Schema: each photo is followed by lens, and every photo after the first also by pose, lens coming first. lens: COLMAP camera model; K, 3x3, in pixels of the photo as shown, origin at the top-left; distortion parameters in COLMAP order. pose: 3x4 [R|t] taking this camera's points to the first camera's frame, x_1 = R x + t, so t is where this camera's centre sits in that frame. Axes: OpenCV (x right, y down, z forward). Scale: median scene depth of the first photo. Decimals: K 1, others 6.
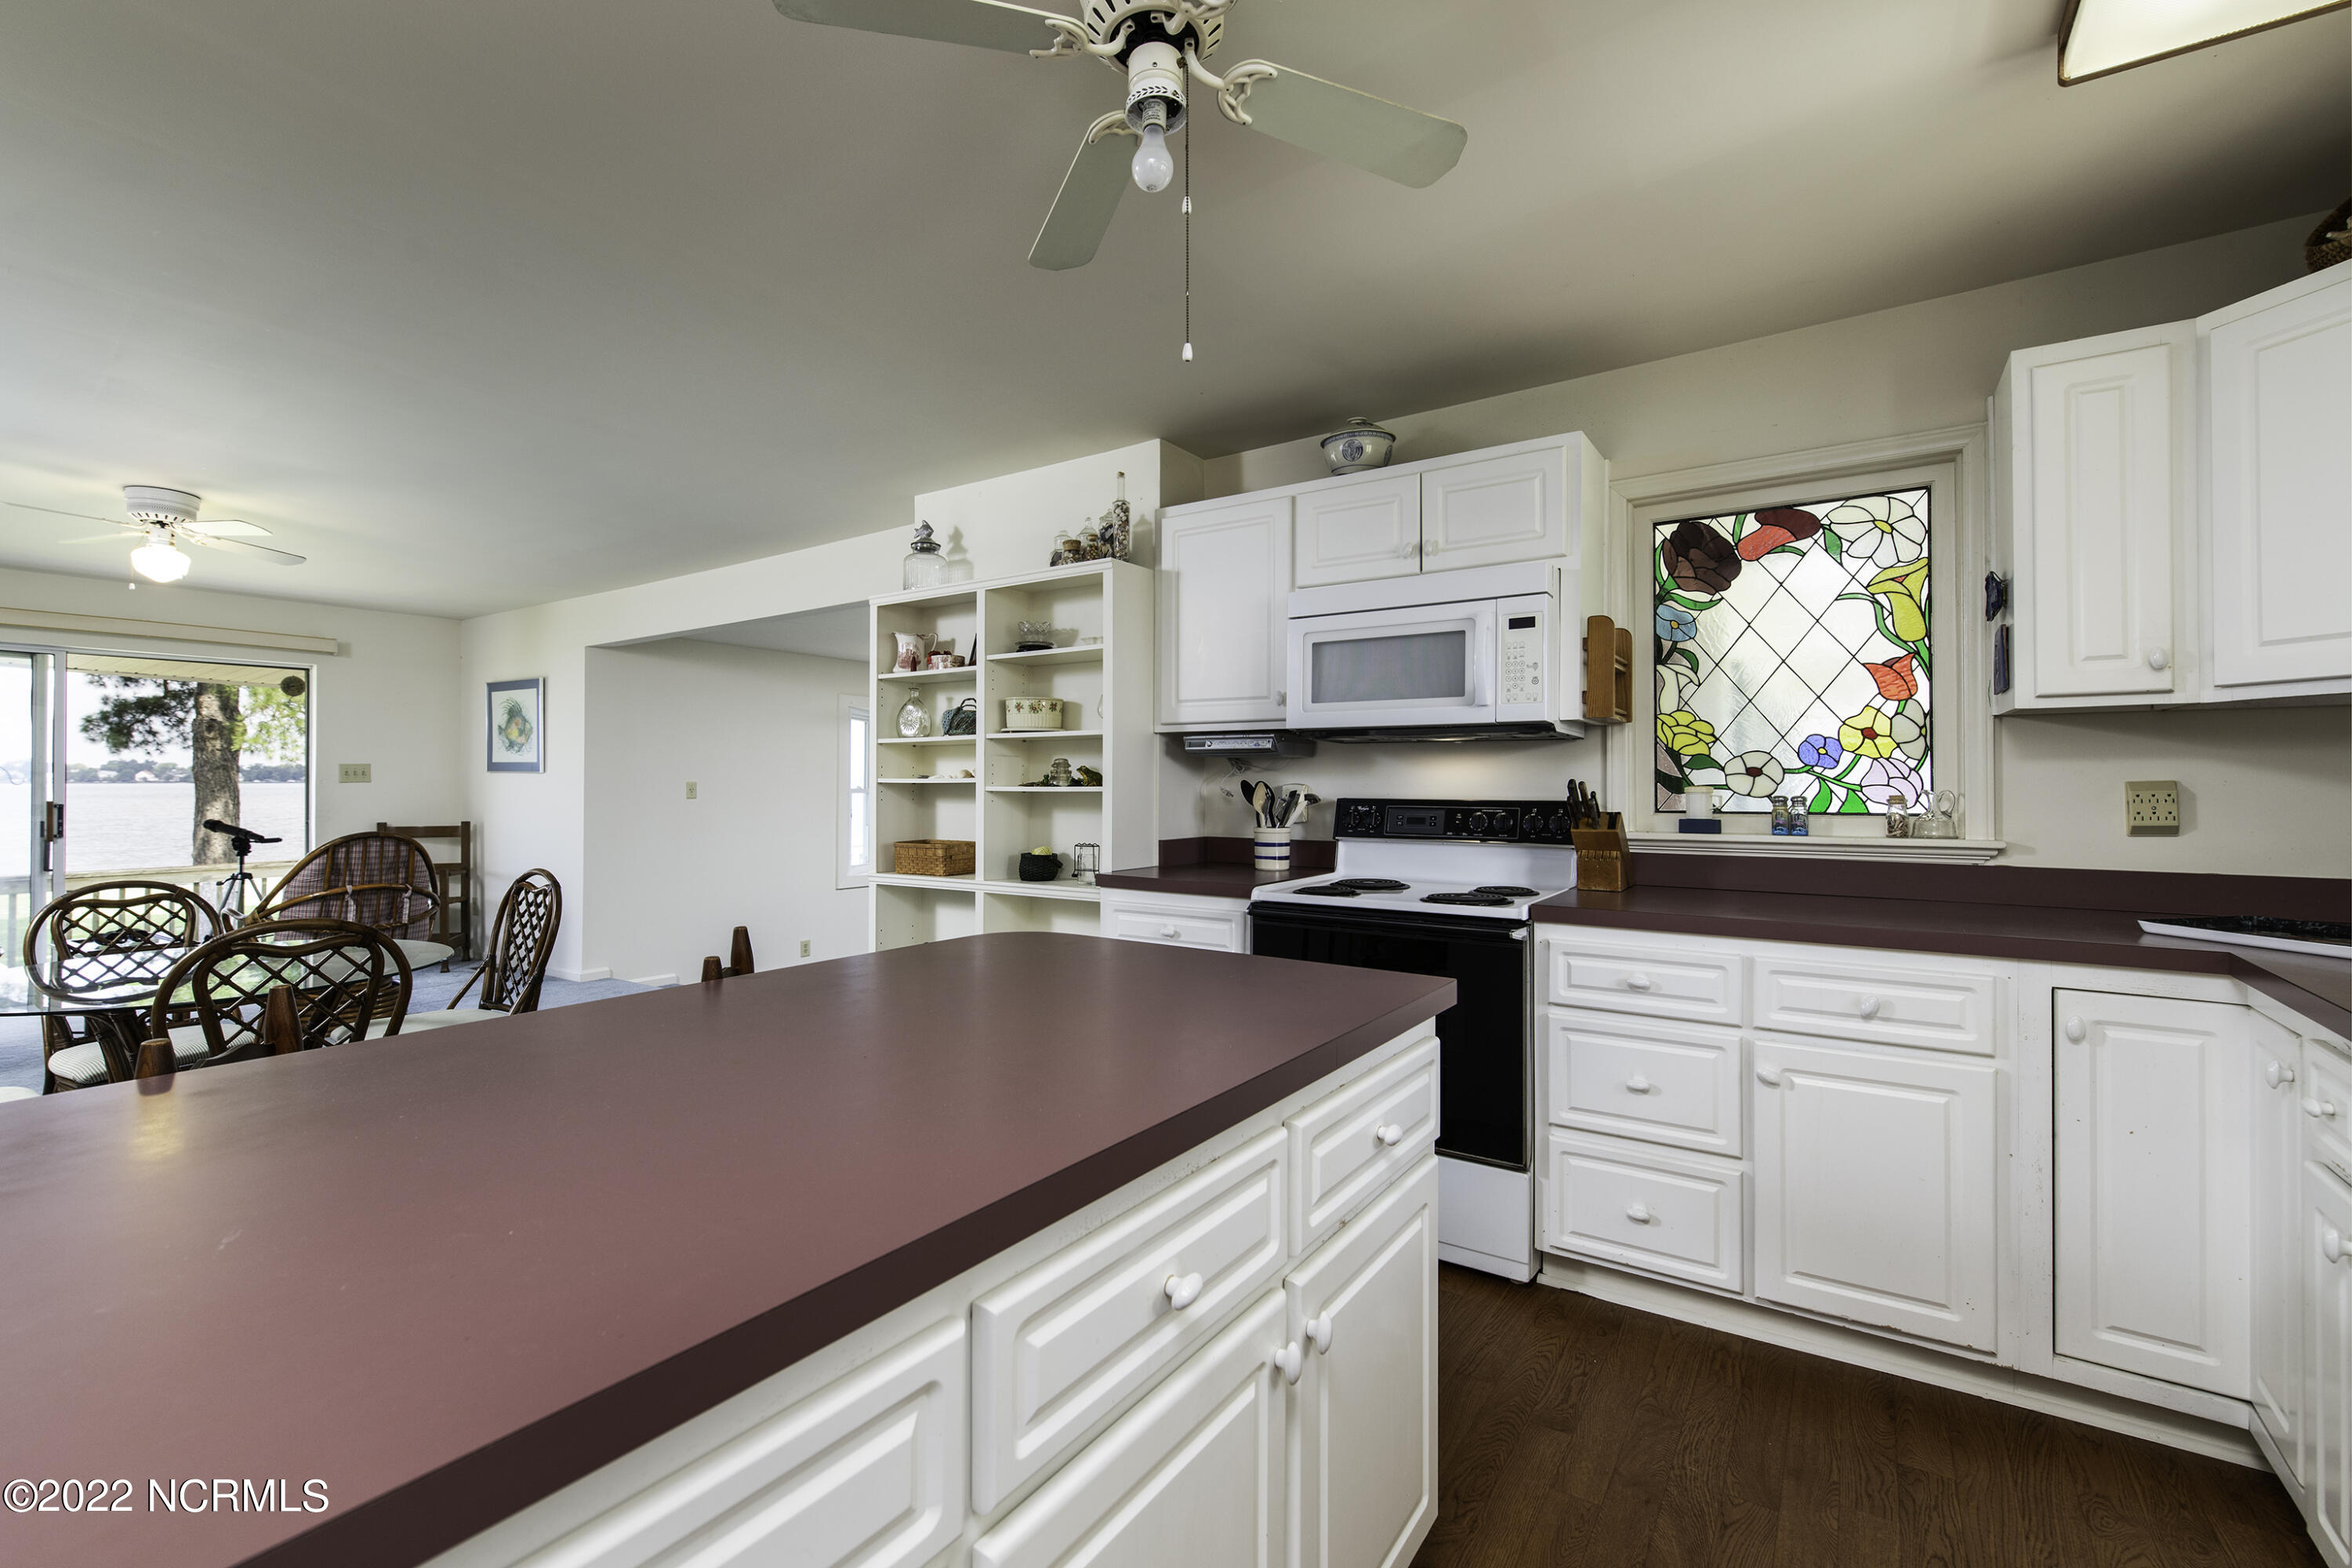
lens RADIAL K [[996.7, 0, 1176.0], [0, 996.7, 784.0], [0, 0, 1]] dist [0.018987, 0.000191]
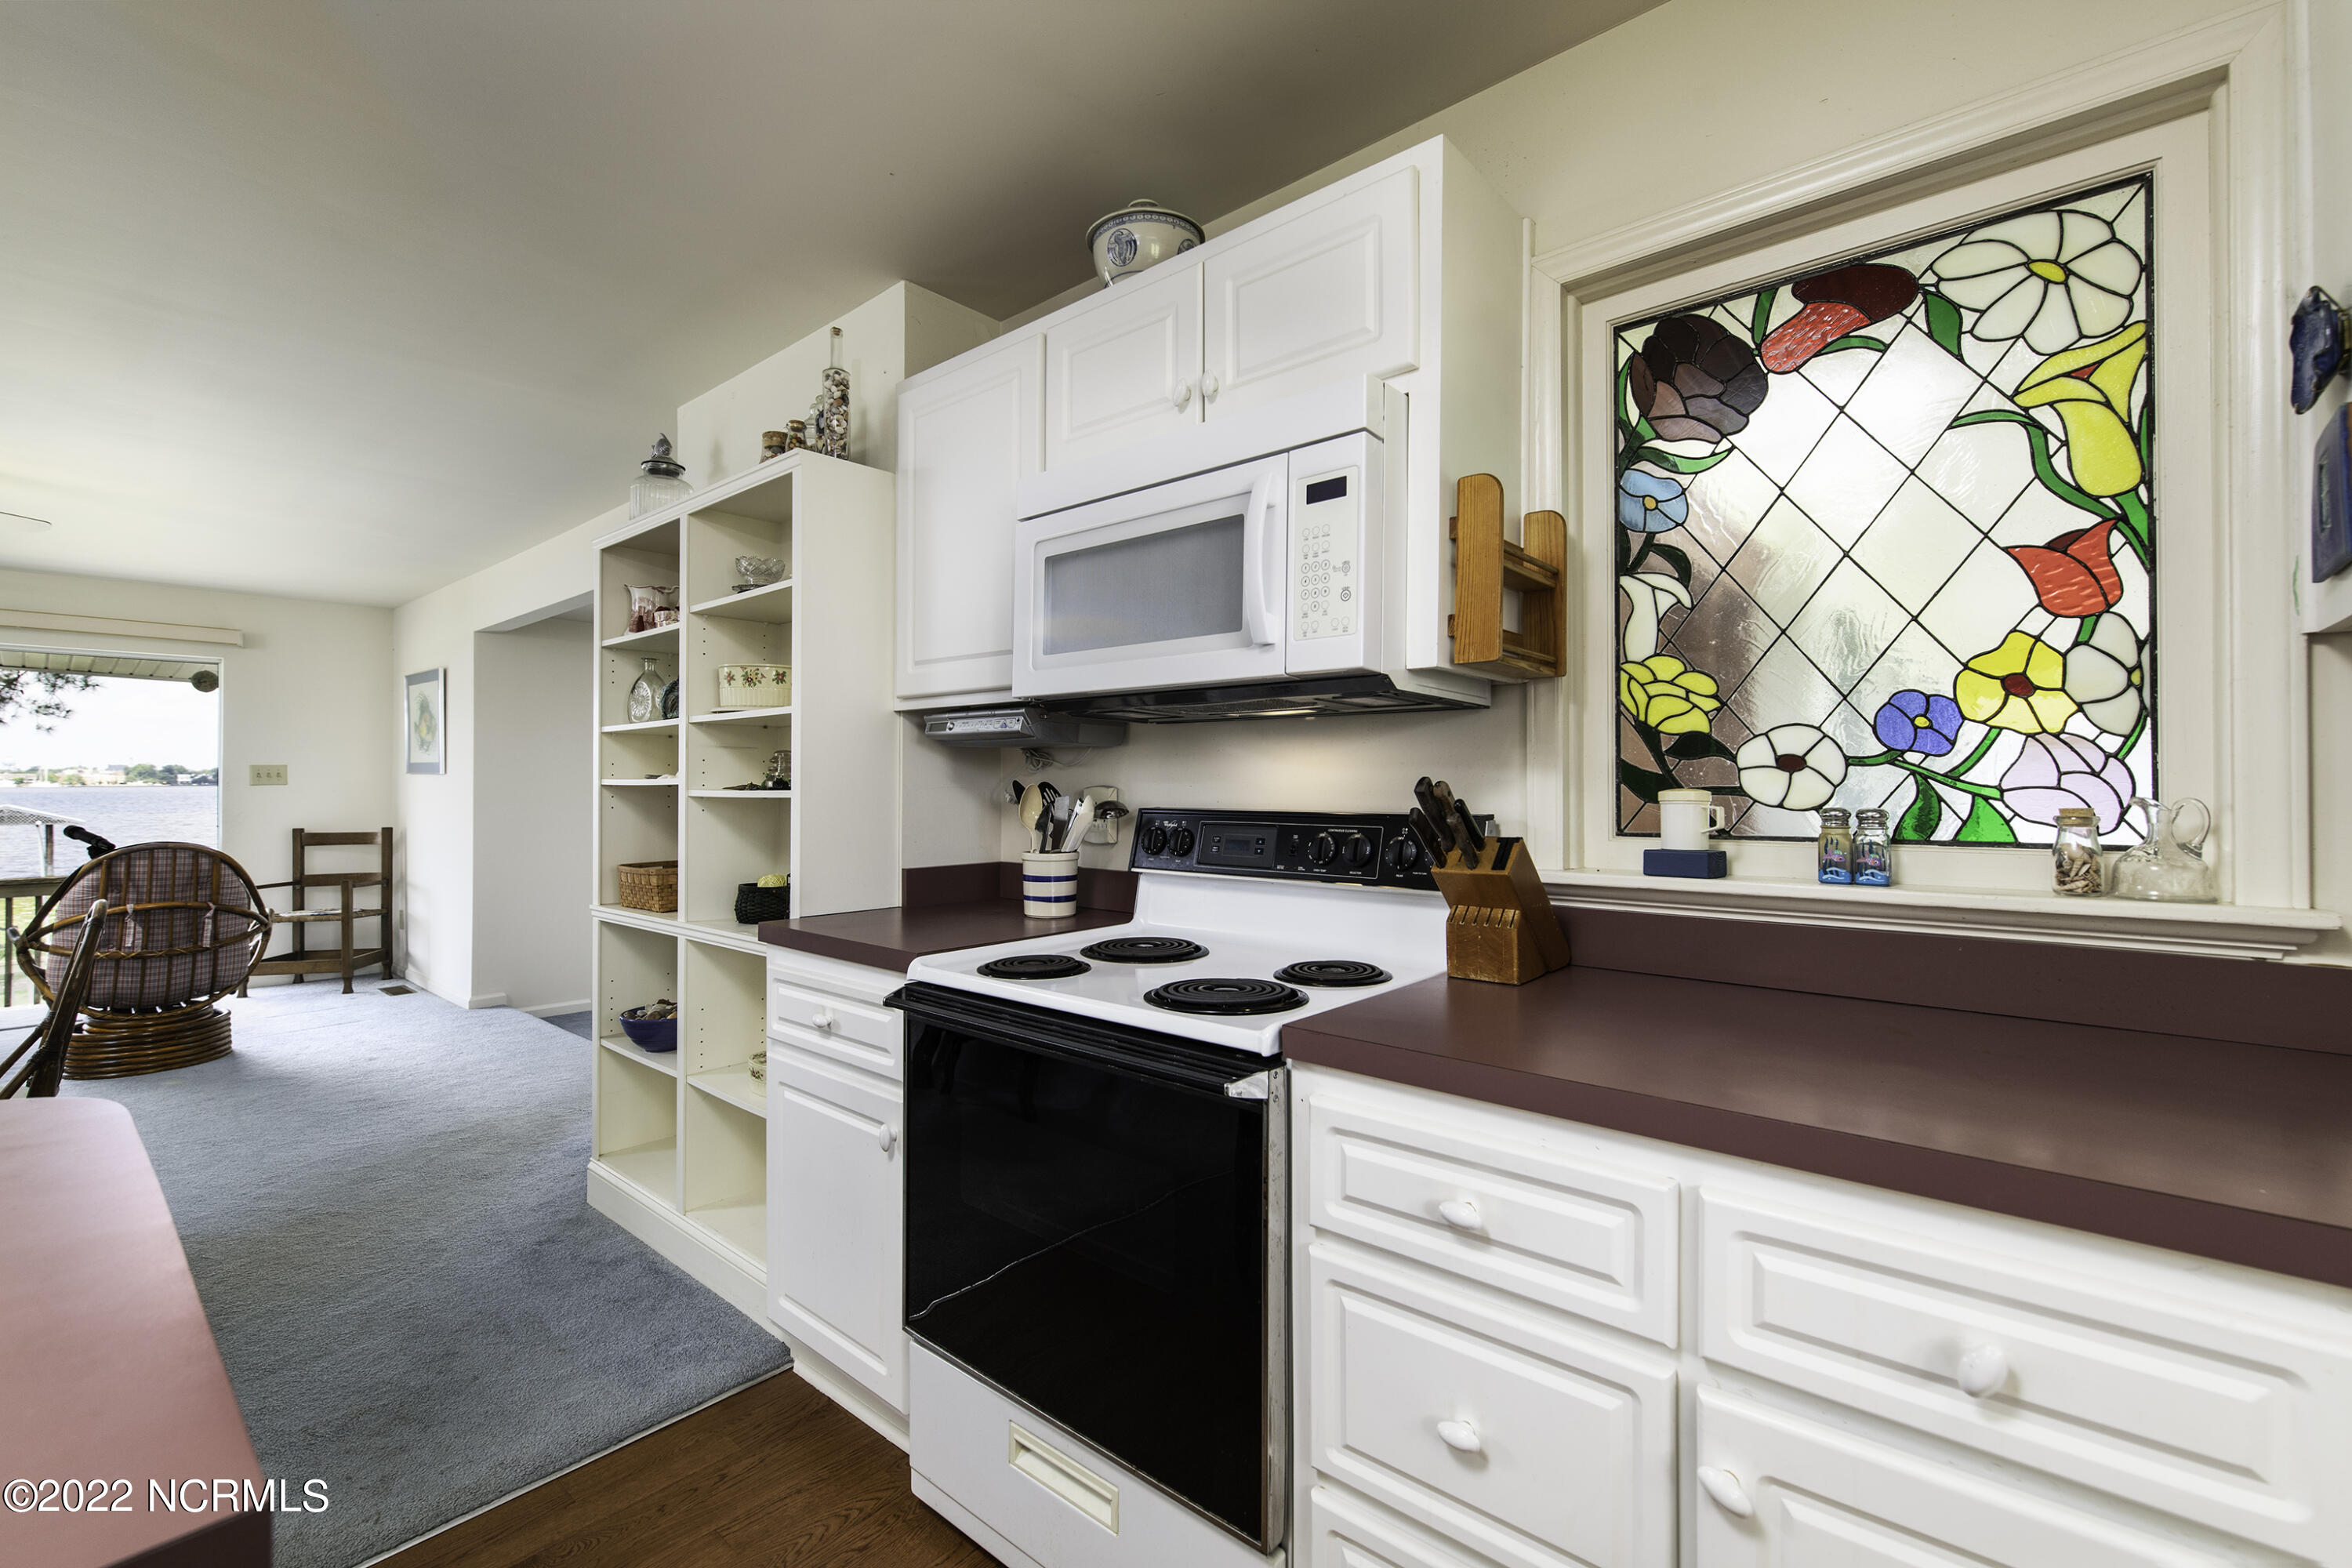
lens RADIAL K [[1011.7, 0, 1176.0], [0, 1011.7, 784.0], [0, 0, 1]] dist [0.013475, -0.000342]
pose [[0.993443, -0.001683, -0.114313, 0.318342], [0.001611, 0.999998, -0.000725, -0.000890], [0.114314, 0.000536, 0.993444, 0.429587]]
